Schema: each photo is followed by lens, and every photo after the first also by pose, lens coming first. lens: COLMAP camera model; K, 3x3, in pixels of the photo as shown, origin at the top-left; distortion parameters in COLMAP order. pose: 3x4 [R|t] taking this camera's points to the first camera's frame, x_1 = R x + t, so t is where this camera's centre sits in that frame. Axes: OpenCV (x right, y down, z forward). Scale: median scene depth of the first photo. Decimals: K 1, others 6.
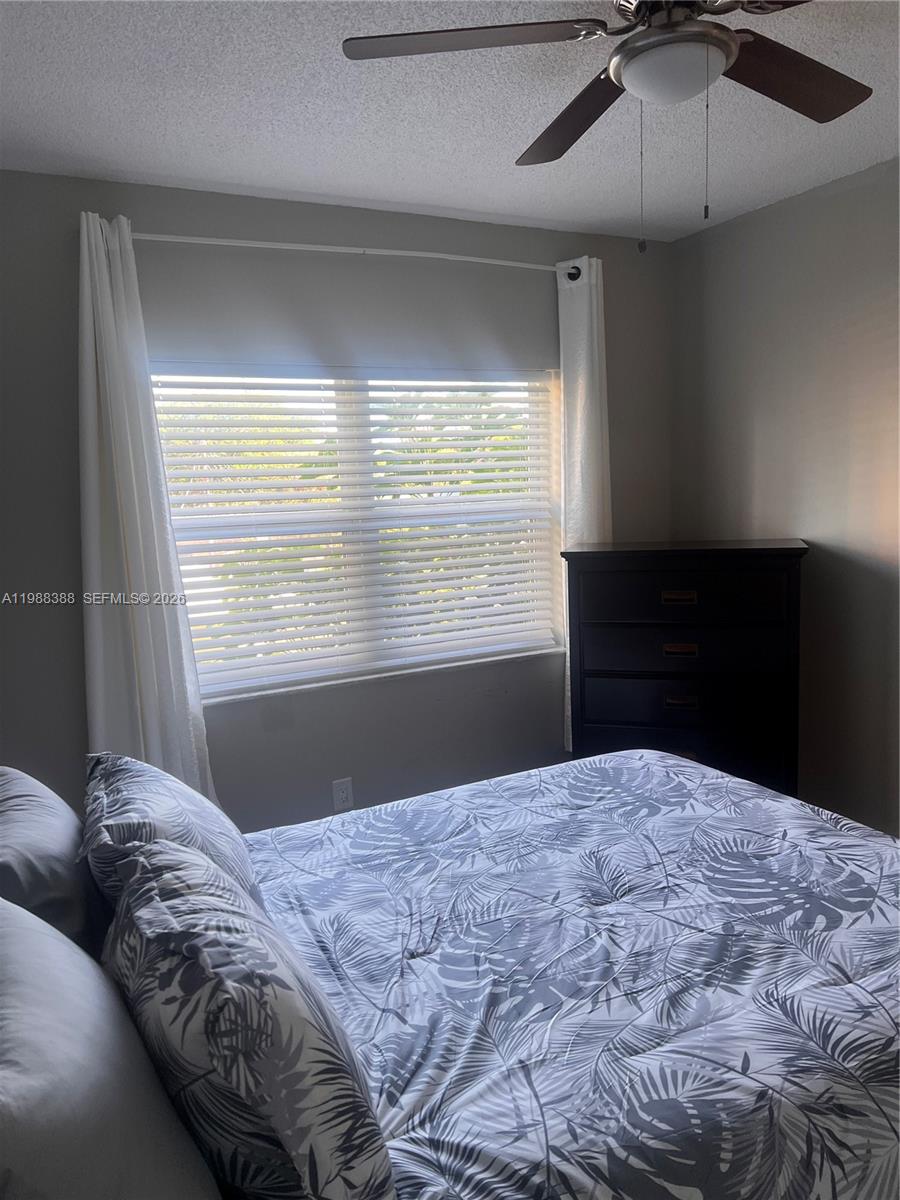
lens RADIAL K [[903.2, 0, 444.8], [0, 903.2, 597.8], [0, 0, 1]] dist [0.051958, -0.063049]
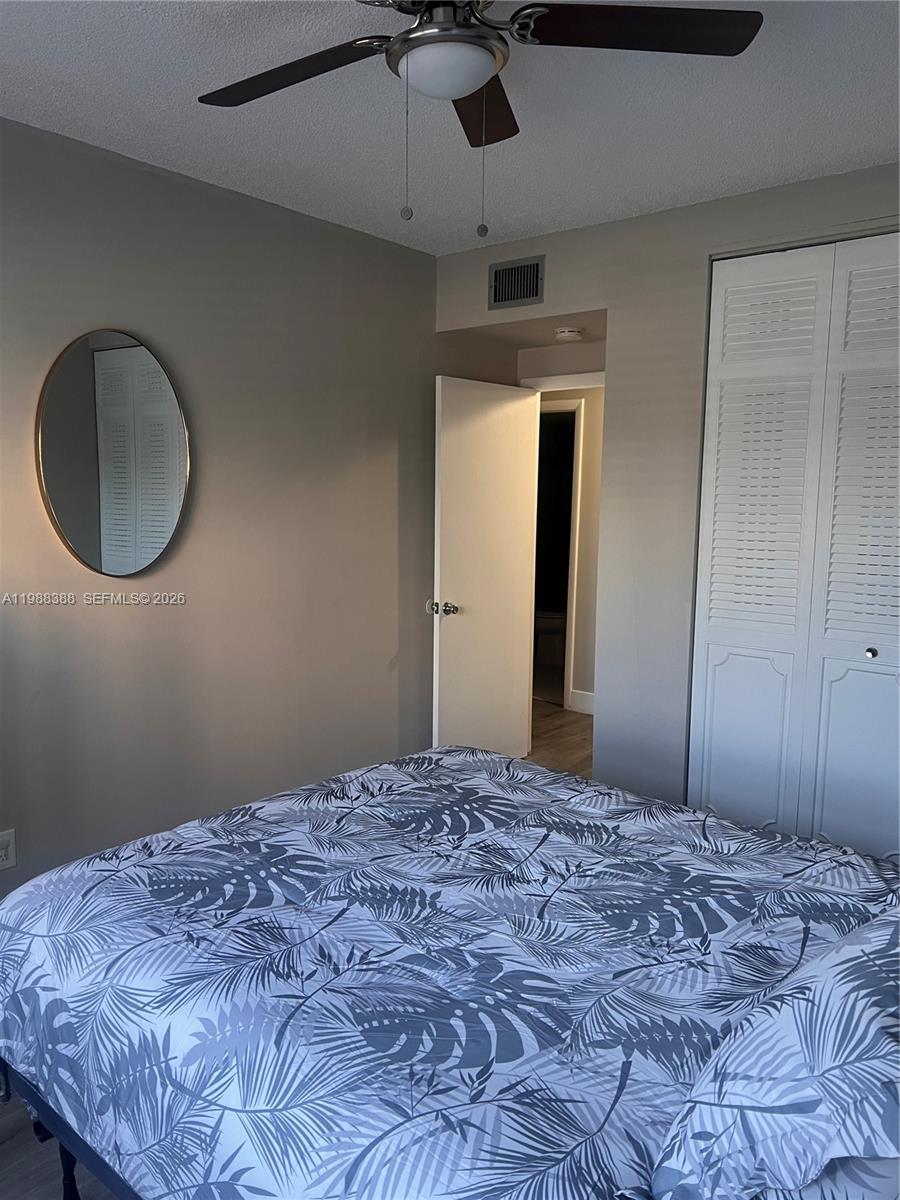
lens RADIAL K [[903.2, 0, 445.8], [0, 903.2, 599.9], [0, 0, 1]] dist [0.051958, -0.063049]
pose [[-0.394063, -0.077618, 0.915800, -0.733711], [0.125899, 0.982476, 0.137442, -0.126724], [-0.910420, 0.169459, -0.377385, 1.478408]]
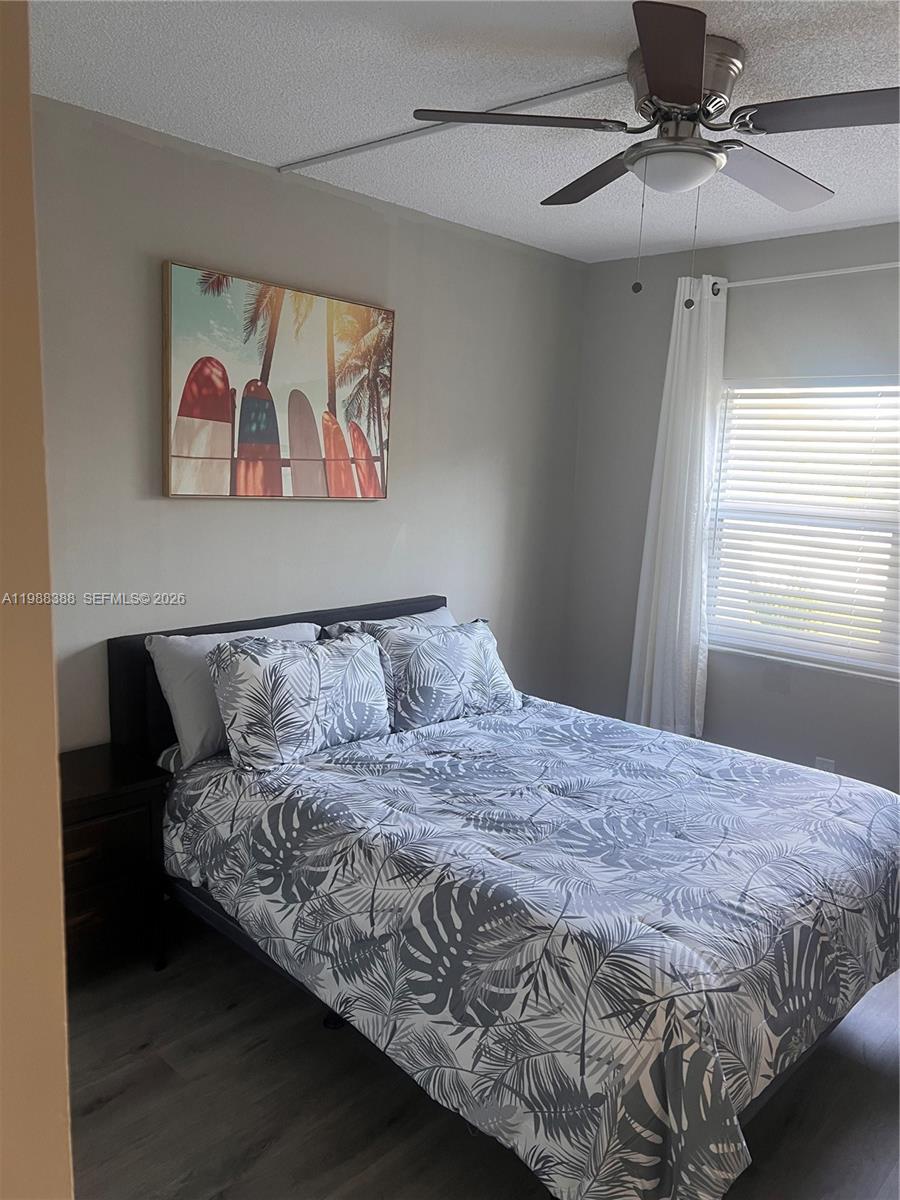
lens RADIAL K [[903.2, 0, 443.7], [0, 903.2, 602.1], [0, 0, 1]] dist [0.051958, -0.063049]
pose [[0.330347, 0.205545, -0.921207, 1.392326], [-0.177598, 0.972103, 0.153214, -0.134463], [0.927000, 0.112991, 0.357636, 0.330567]]
